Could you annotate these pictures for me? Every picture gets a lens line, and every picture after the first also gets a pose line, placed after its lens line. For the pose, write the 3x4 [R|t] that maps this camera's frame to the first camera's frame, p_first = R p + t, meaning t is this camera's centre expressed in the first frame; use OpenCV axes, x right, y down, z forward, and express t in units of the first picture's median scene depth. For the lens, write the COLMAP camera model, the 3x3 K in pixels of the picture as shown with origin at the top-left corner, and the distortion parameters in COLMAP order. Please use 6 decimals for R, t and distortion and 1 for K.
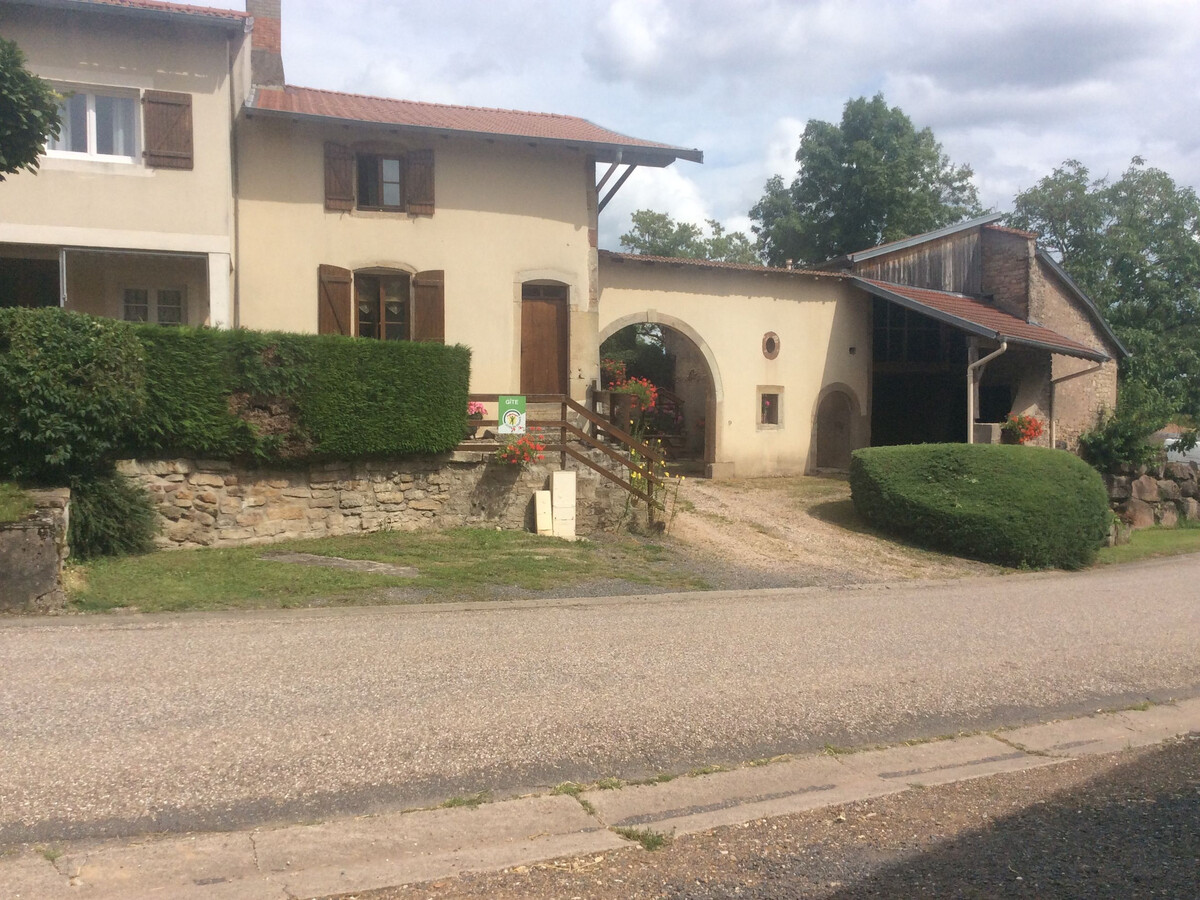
lens RADIAL K [[1085.6, 0, 600.0], [0, 1085.6, 450.0], [0, 0, 1]] dist [0.140226, -0.275660]
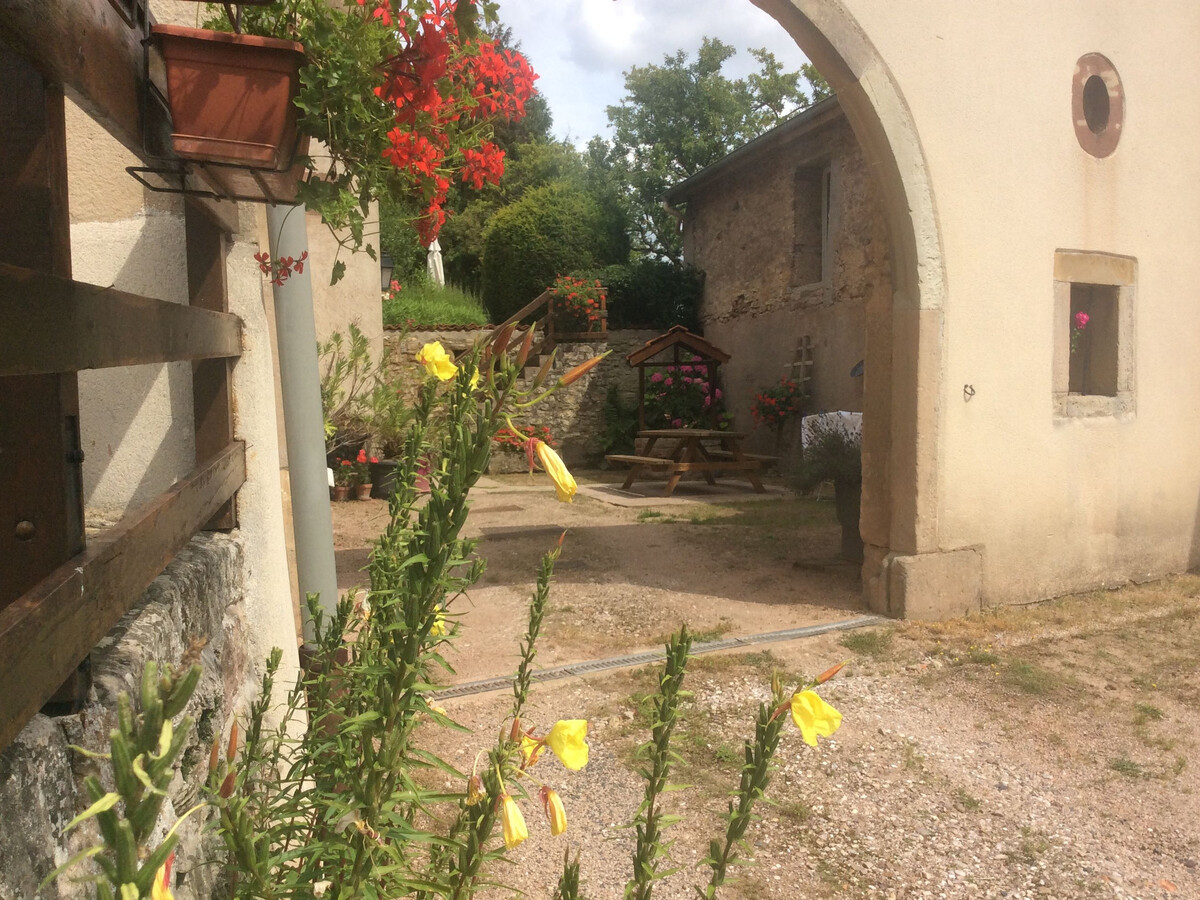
lens RADIAL K [[1085.6, 0, 600.0], [0, 1085.6, 450.0], [0, 0, 1]] dist [0.140226, -0.275660]
pose [[0.999875, -0.013637, -0.007954, 0.034707], [0.013751, 0.999802, 0.014409, -0.016018], [0.007756, -0.014517, 0.999865, 0.725785]]
